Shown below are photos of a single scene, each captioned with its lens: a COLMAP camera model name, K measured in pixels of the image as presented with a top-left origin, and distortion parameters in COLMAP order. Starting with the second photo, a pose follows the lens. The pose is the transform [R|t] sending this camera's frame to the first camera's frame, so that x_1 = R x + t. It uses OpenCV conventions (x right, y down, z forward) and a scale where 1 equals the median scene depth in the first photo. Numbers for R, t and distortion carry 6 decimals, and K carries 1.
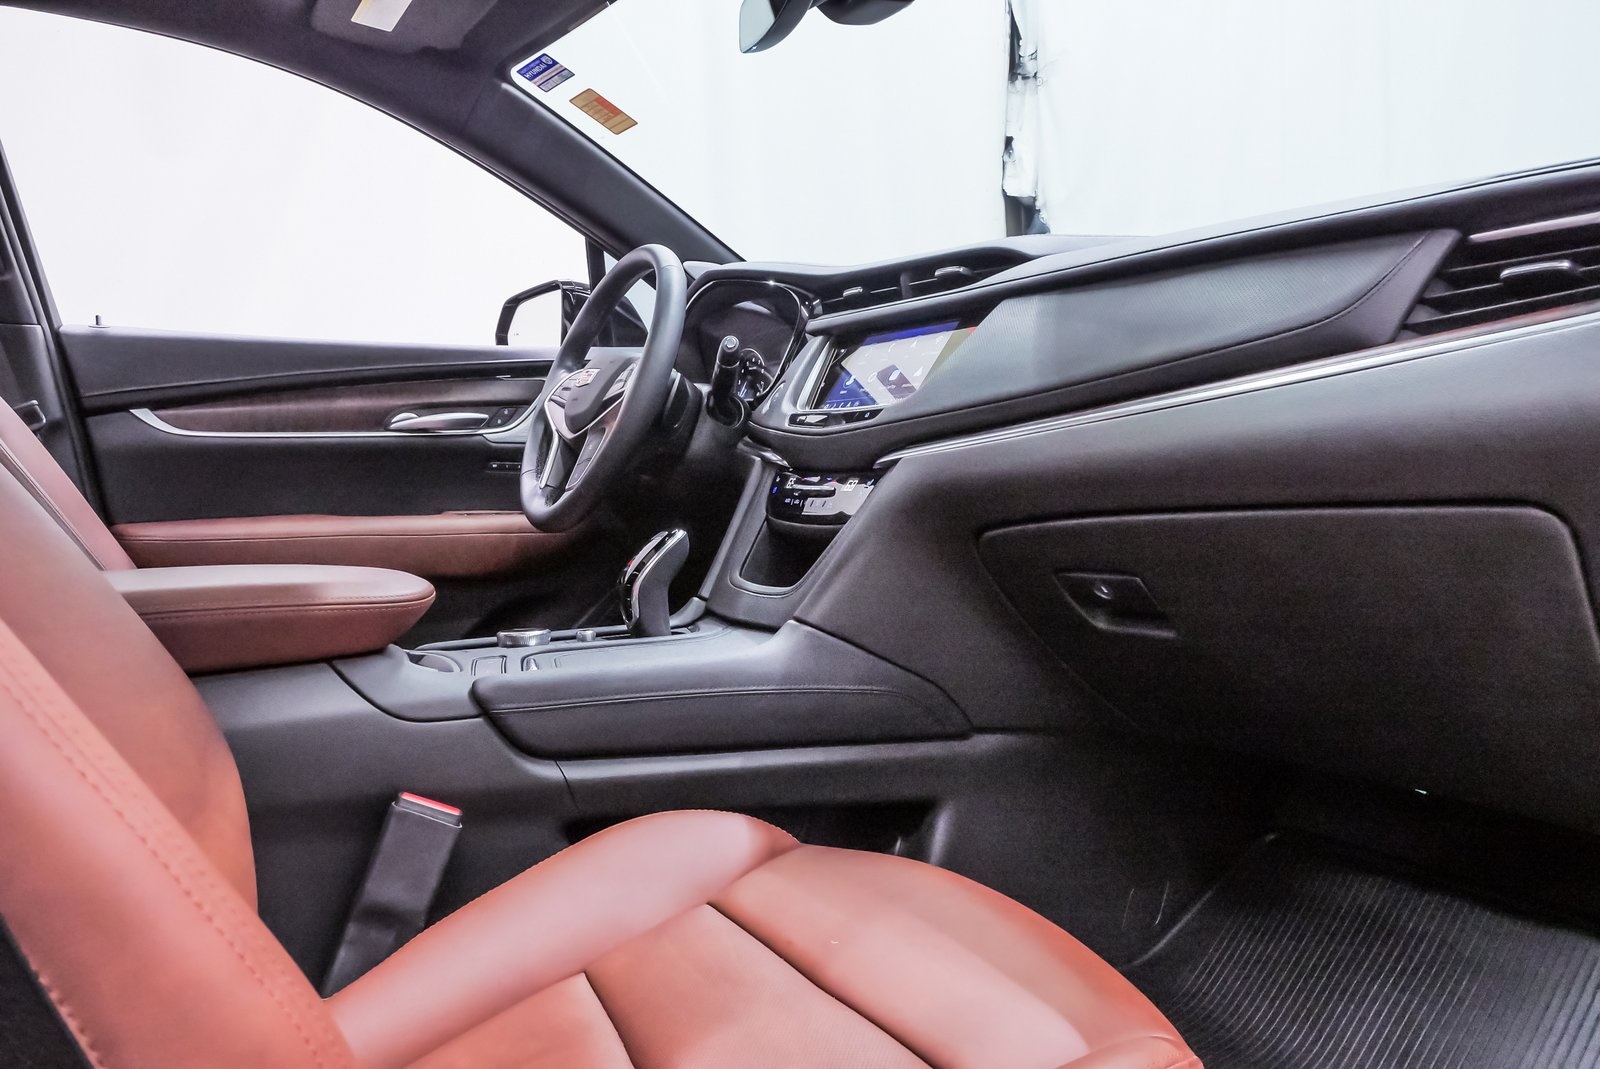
lens RADIAL K [[1165.0, 0, 800.0], [0, 1165.0, 534.5], [0, 0, 1]] dist [-0.063701, 0.046839]
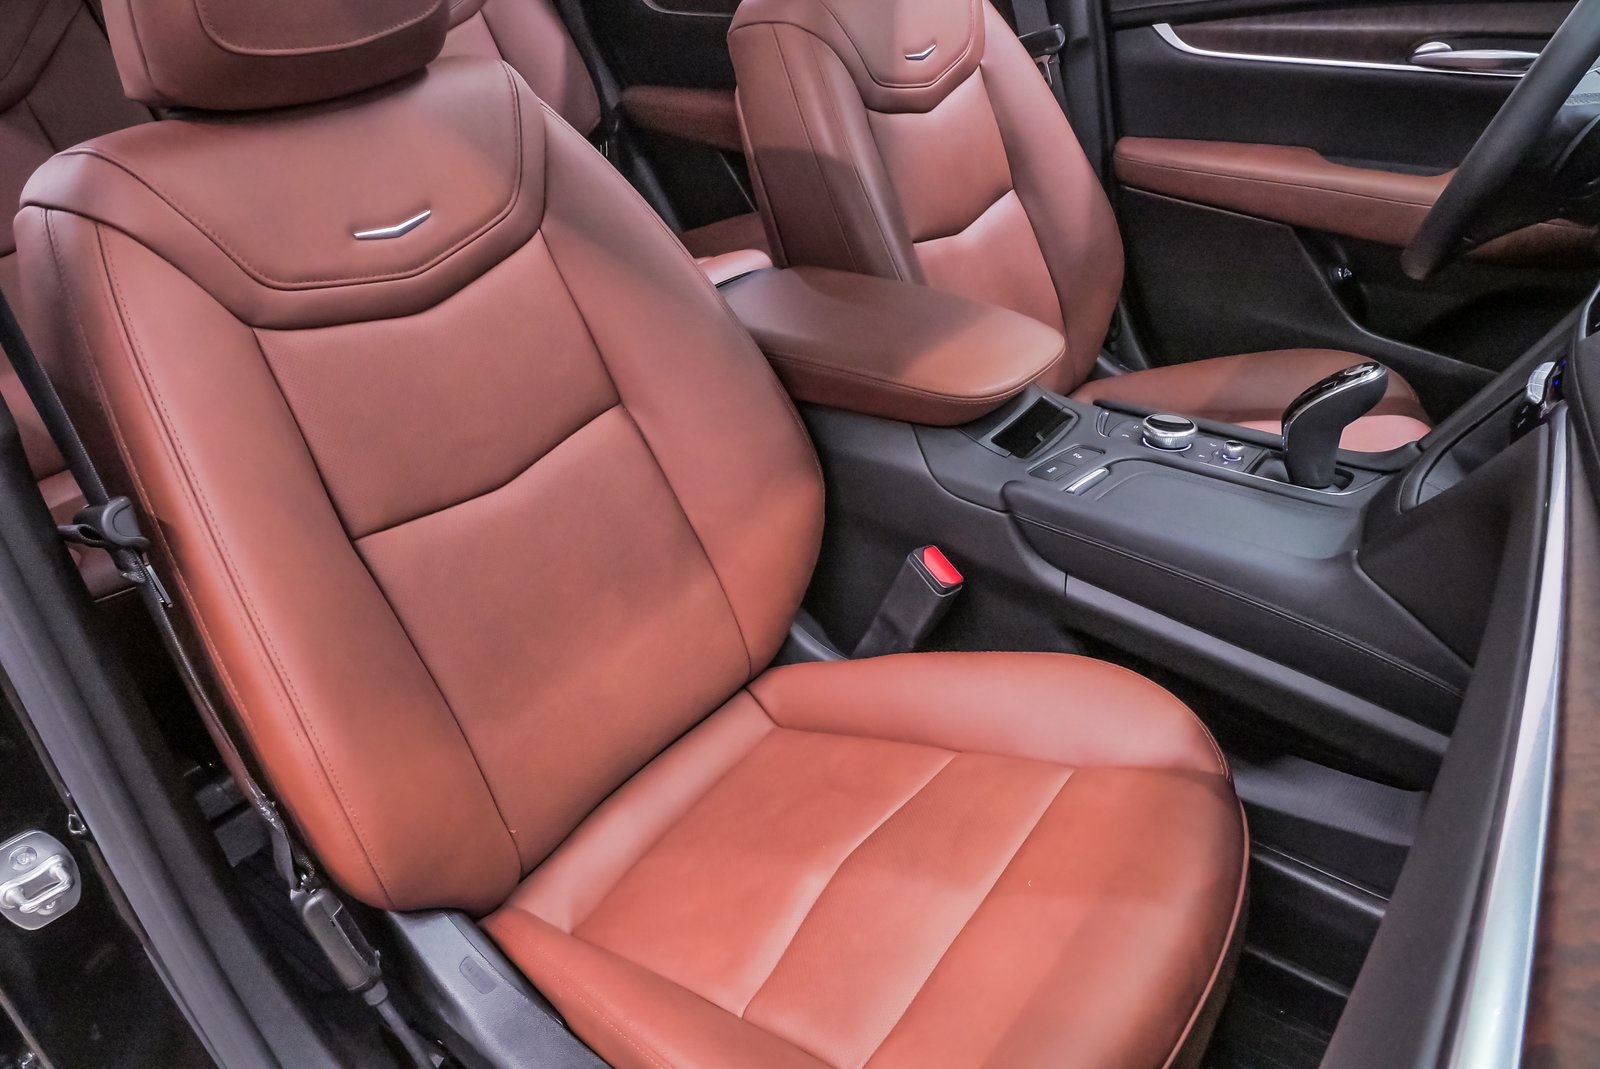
lens RADIAL K [[1153.6, 0, 776.4], [0, 1153.6, 538.4], [0, 0, 1]] dist [-0.046958, 0.009691]
pose [[0.420958, 0.460617, -0.781426, 0.421911], [-0.023747, 0.866775, 0.498133, -0.305585], [0.906769, -0.191136, 0.375814, 0.310293]]
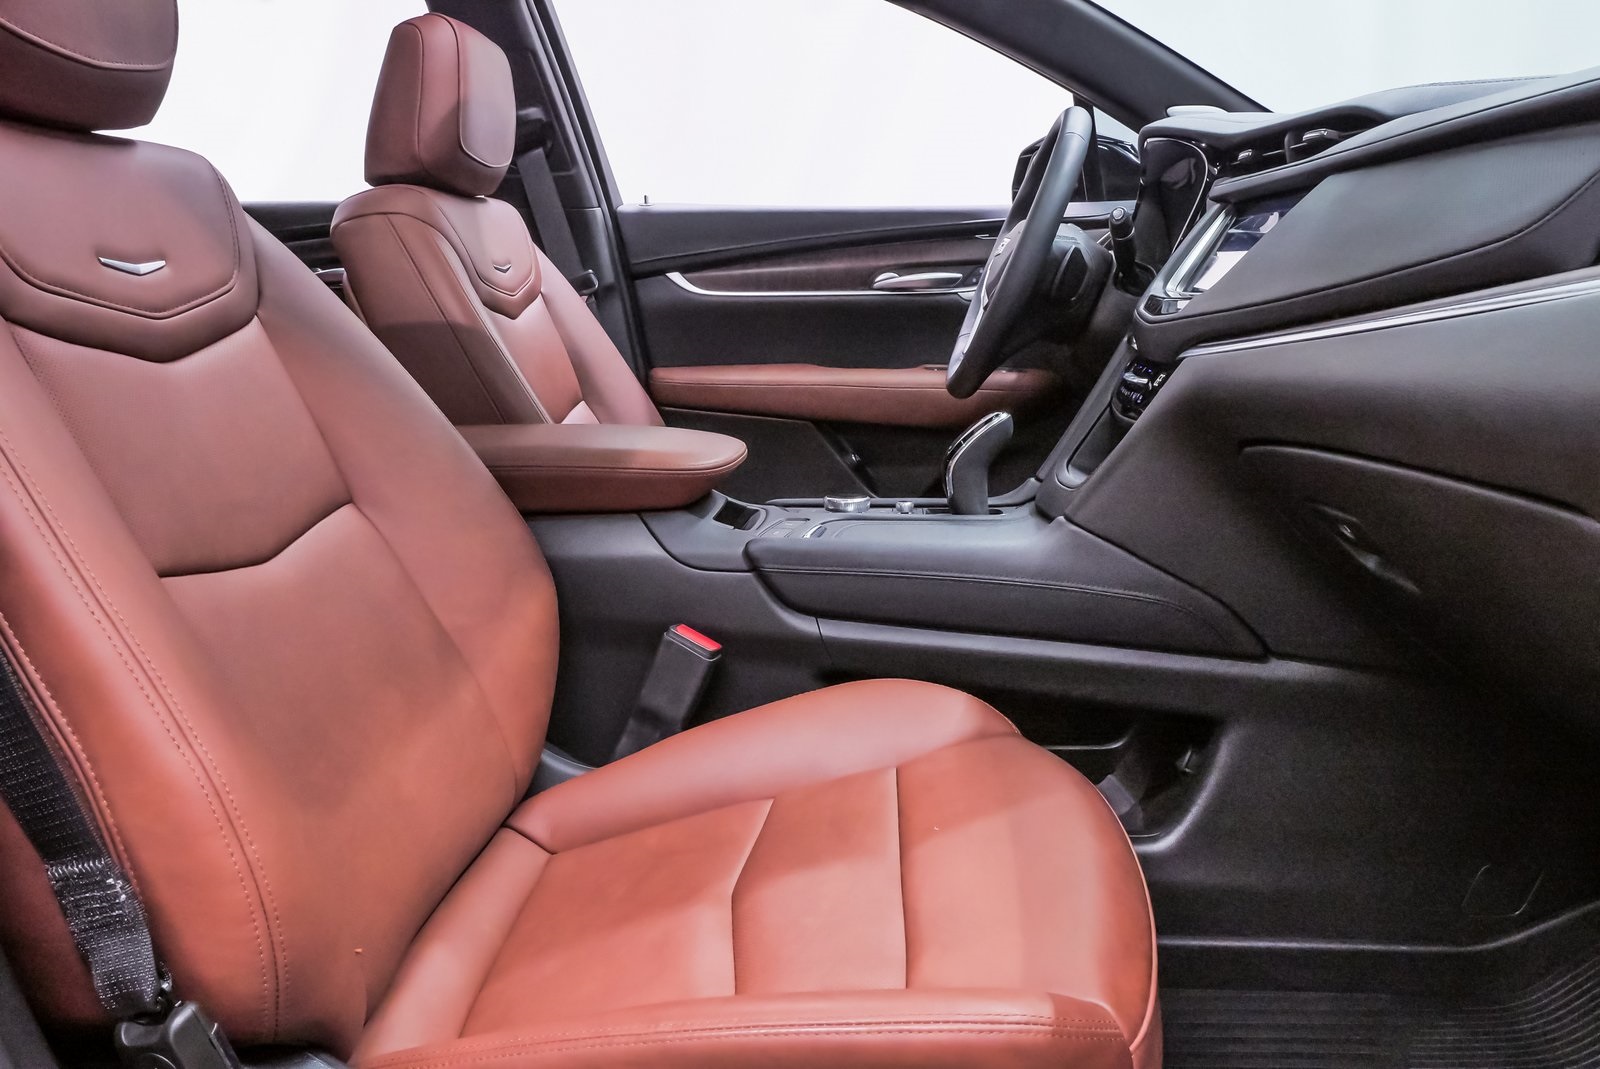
lens RADIAL K [[1153.6, 0, 776.4], [0, 1153.6, 538.4], [0, 0, 1]] dist [-0.046958, 0.009691]
pose [[0.824740, 0.125730, -0.551359, 0.320516], [-0.036618, 0.984799, 0.169796, -0.063180], [0.564326, -0.119848, 0.816806, 0.048747]]
